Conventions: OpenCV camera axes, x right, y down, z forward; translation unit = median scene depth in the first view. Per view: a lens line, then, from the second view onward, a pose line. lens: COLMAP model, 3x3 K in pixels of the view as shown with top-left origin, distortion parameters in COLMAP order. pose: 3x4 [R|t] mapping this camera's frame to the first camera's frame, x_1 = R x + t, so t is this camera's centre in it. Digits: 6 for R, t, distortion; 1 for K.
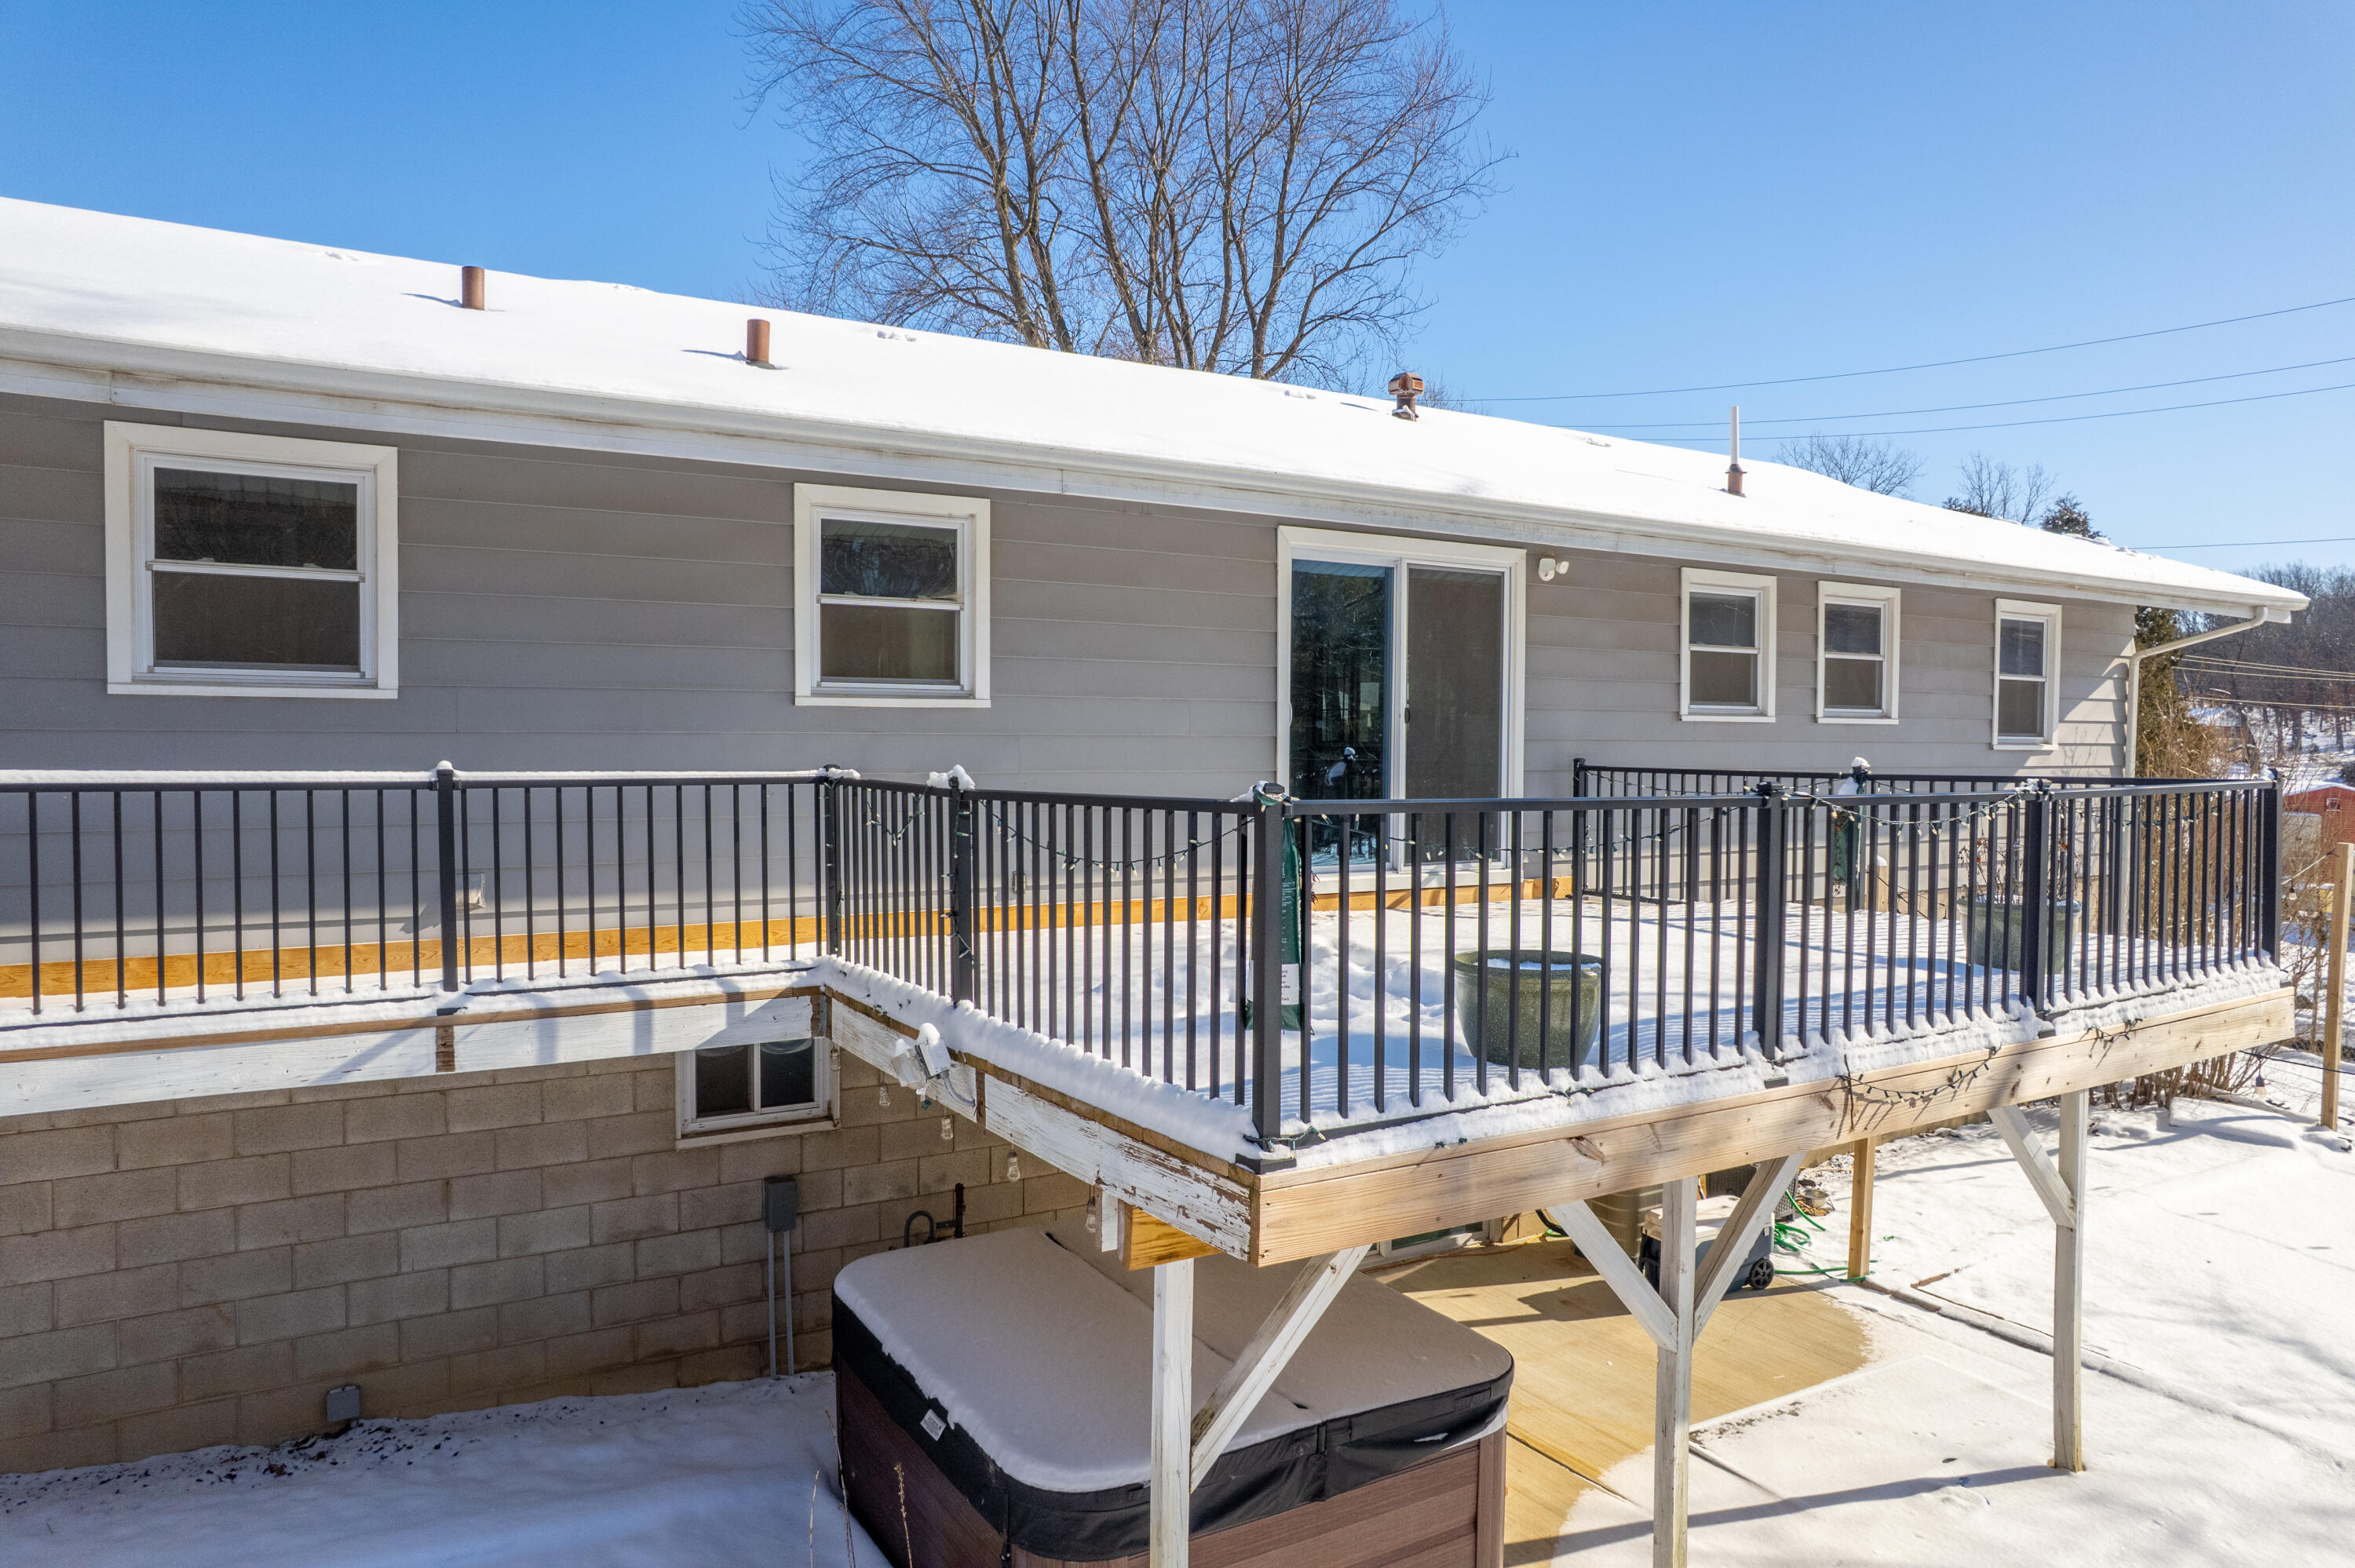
lens RADIAL K [[1506.2, 0, 1185.5], [0, 1506.2, 779.4], [0, 0, 1]] dist [-0.087728, 0.079807]
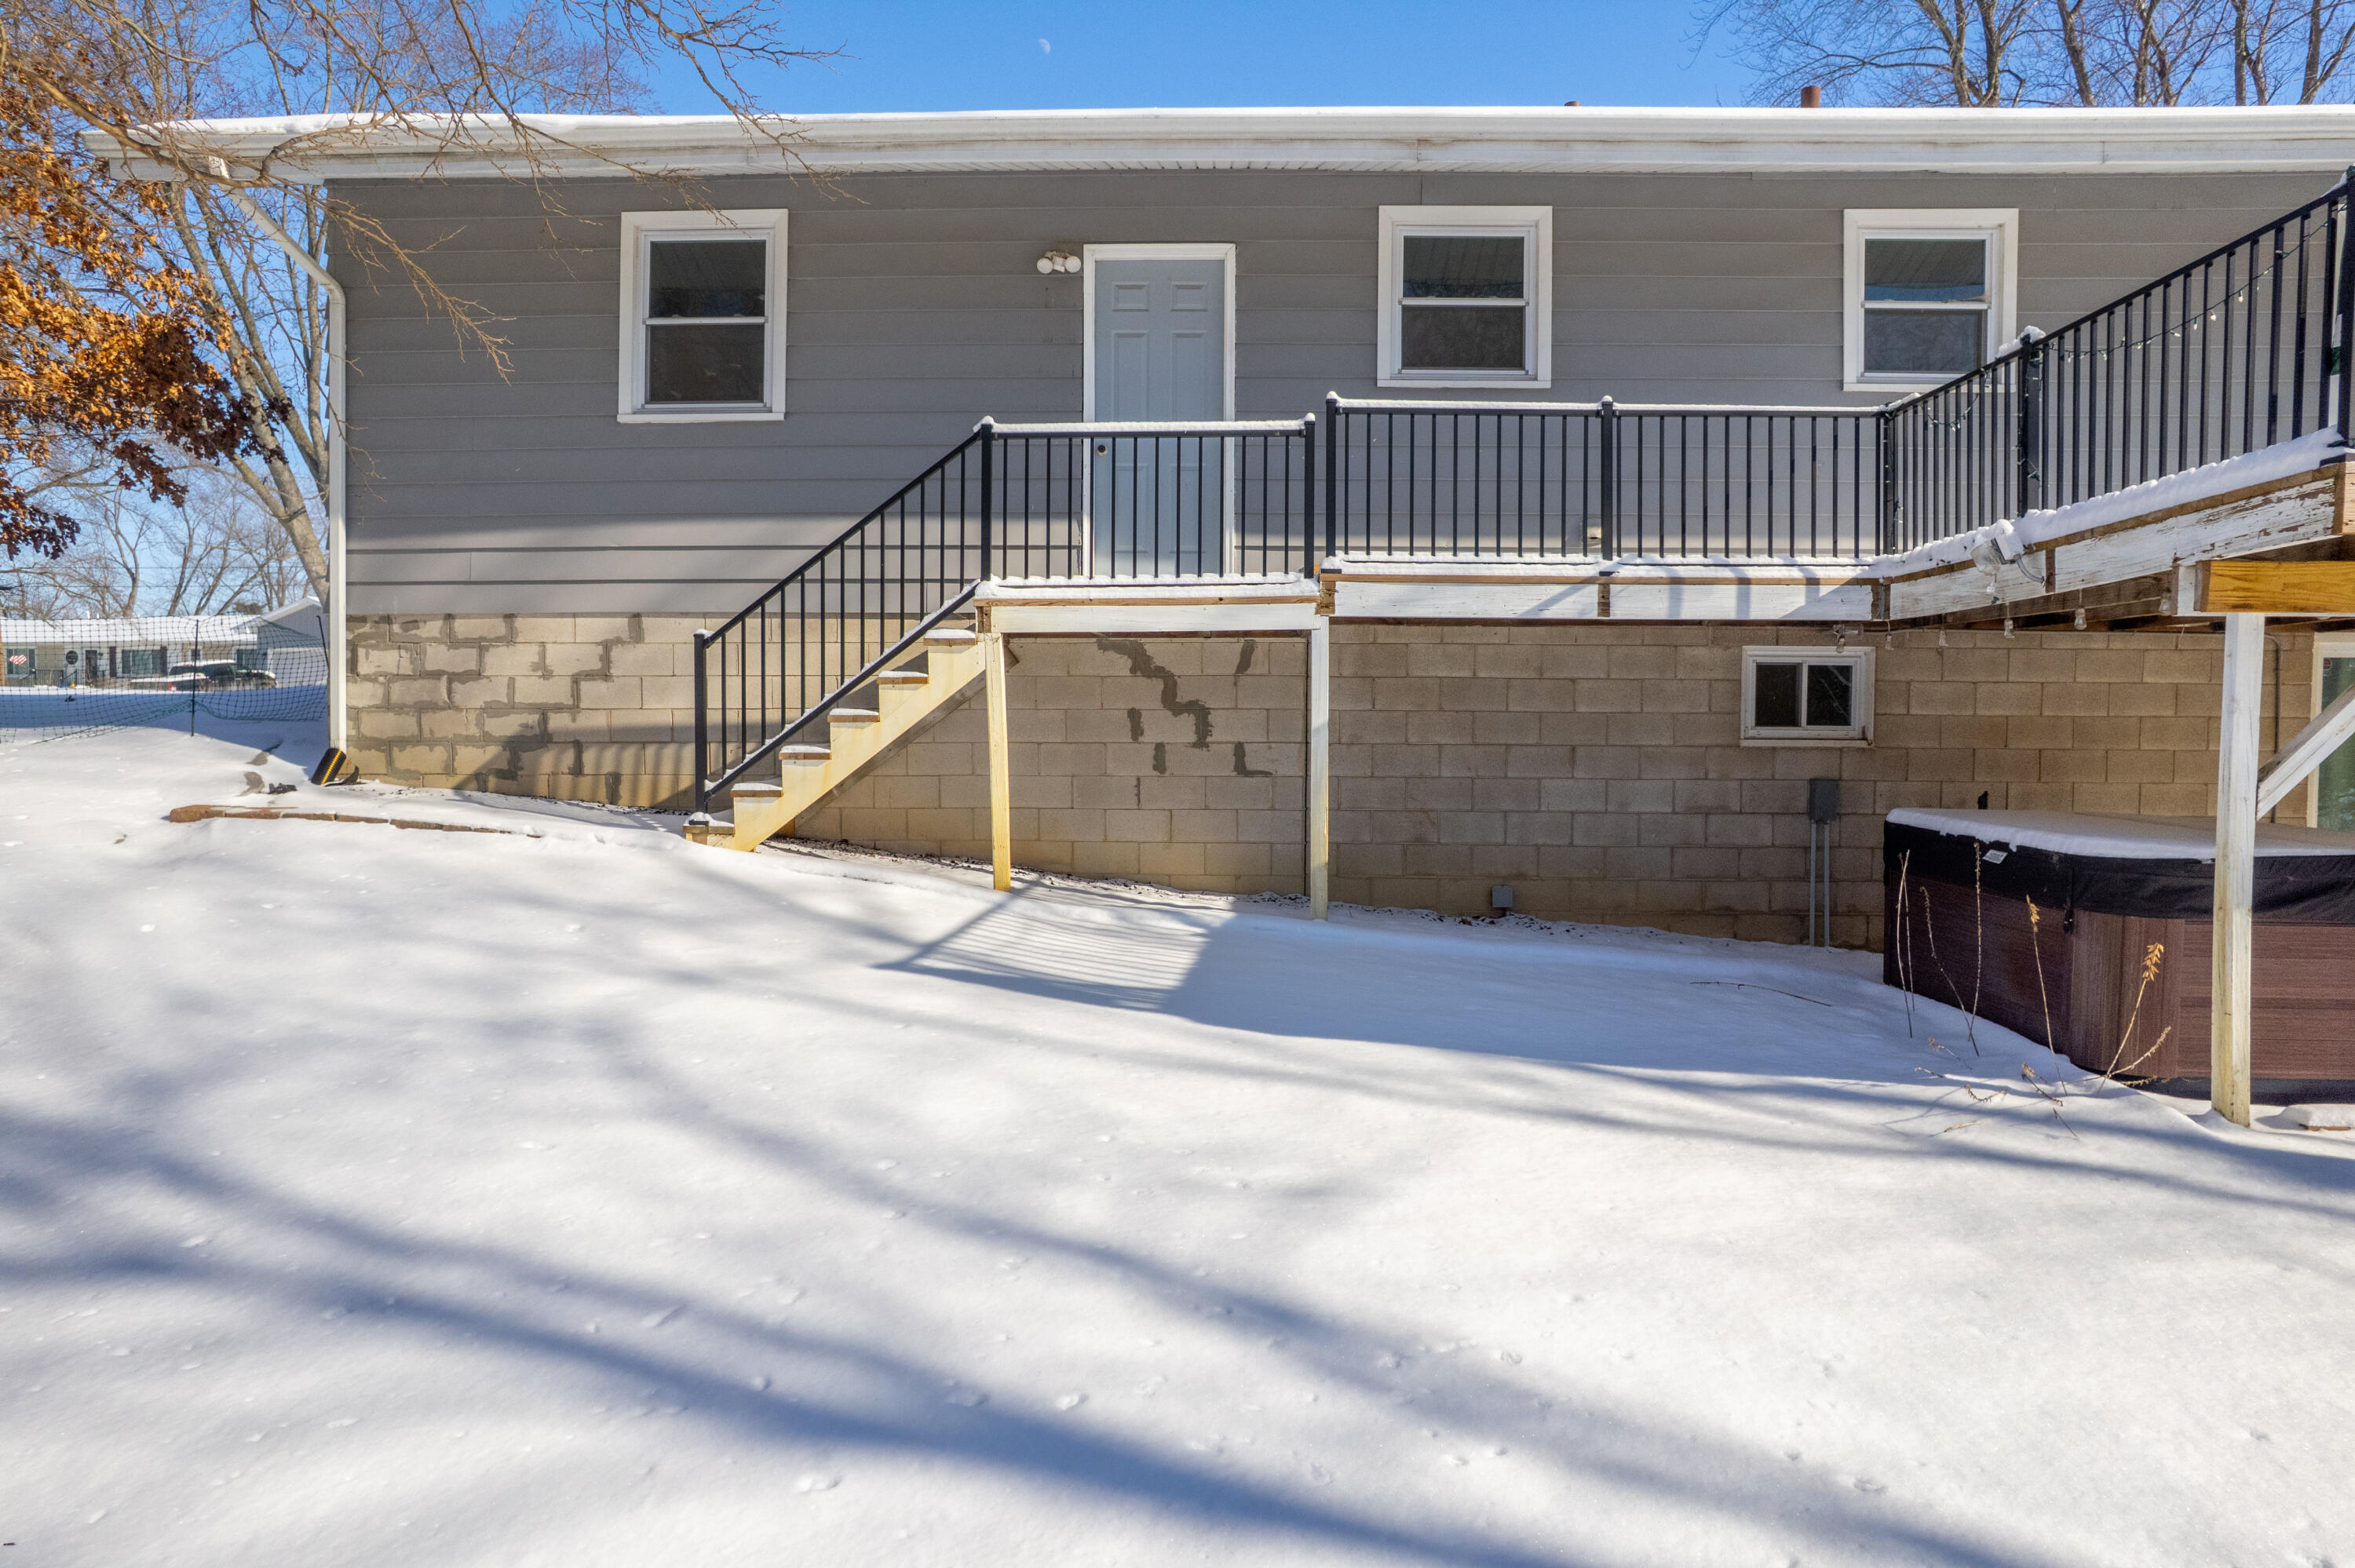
lens RADIAL K [[1507.8, 0, 1183.2], [0, 1507.8, 782.1], [0, 0, 1]] dist [-0.068751, 0.054963]
pose [[0.838360, 0.017662, -0.544830, -0.052491], [-0.017553, 0.999831, 0.005402, 0.313757], [0.544834, 0.005035, 0.838529, -0.358886]]
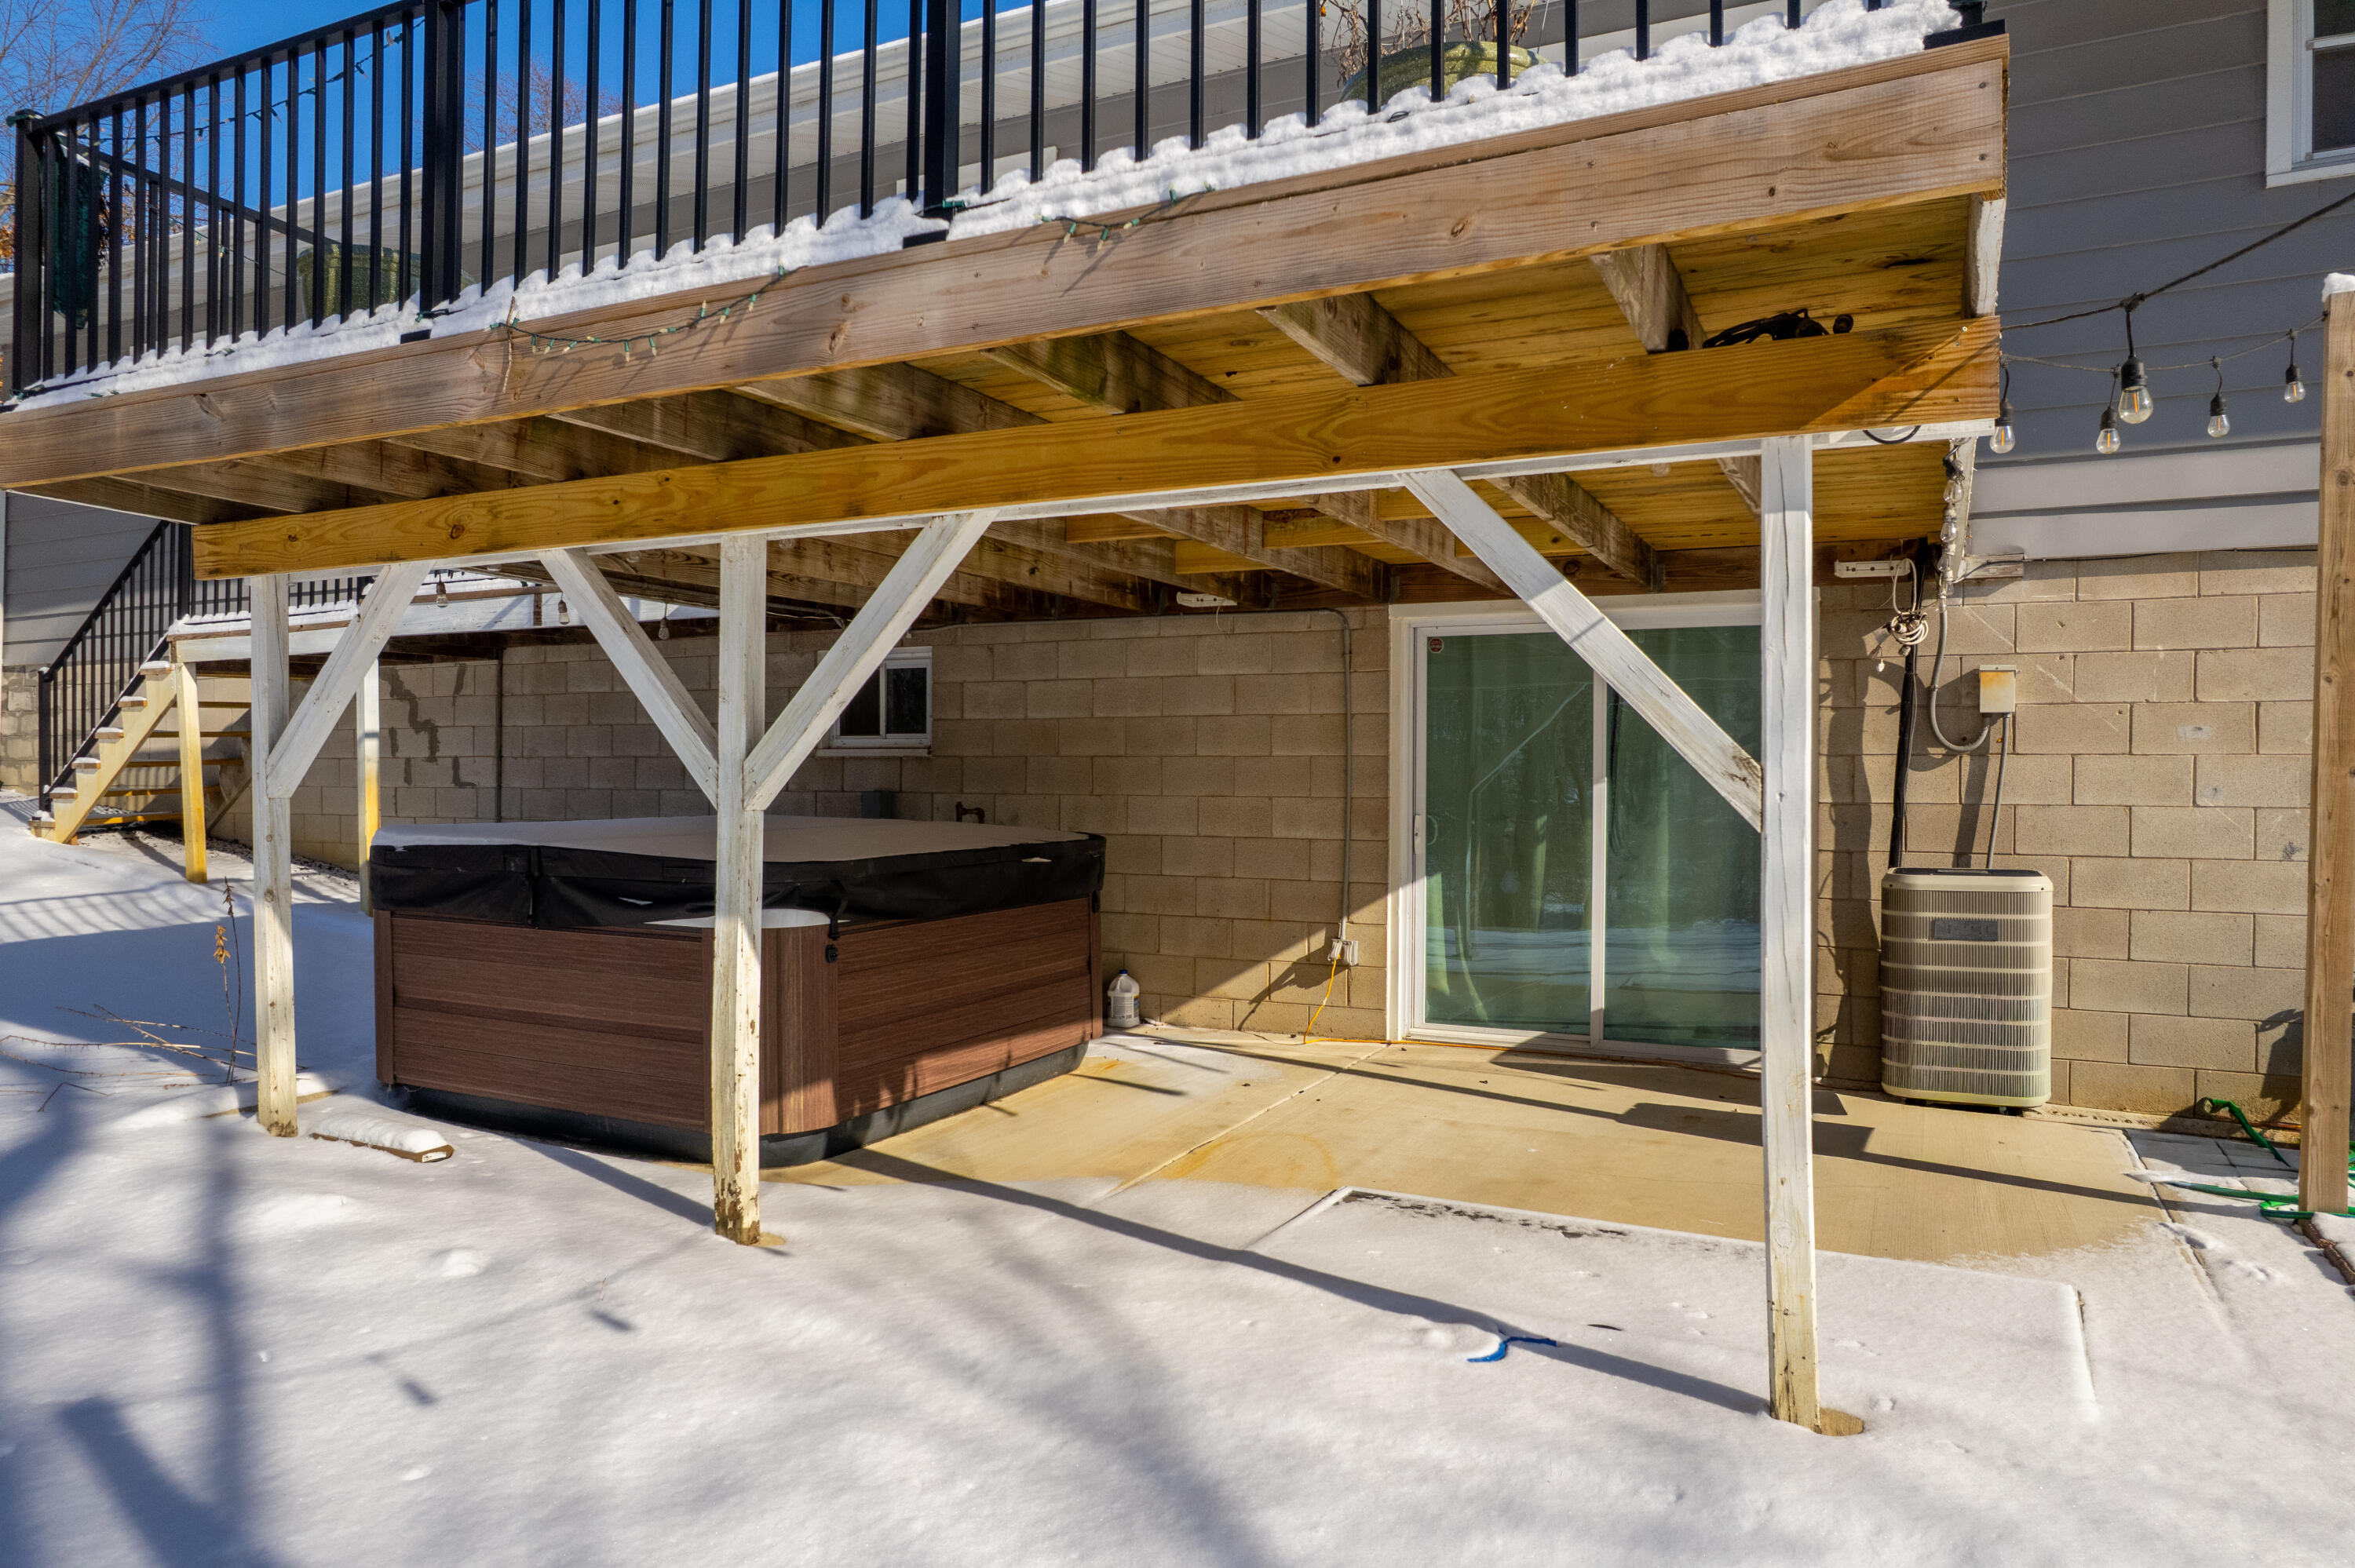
lens RADIAL K [[1496.6, 0, 1187.0], [0, 1496.6, 788.2], [0, 0, 1]] dist [-0.033159, 0.002634]
pose [[0.544196, -0.002335, -0.838955, 0.931617], [-0.030453, 0.999282, -0.022535, 0.327210], [0.838405, 0.037813, 0.543734, 0.667346]]
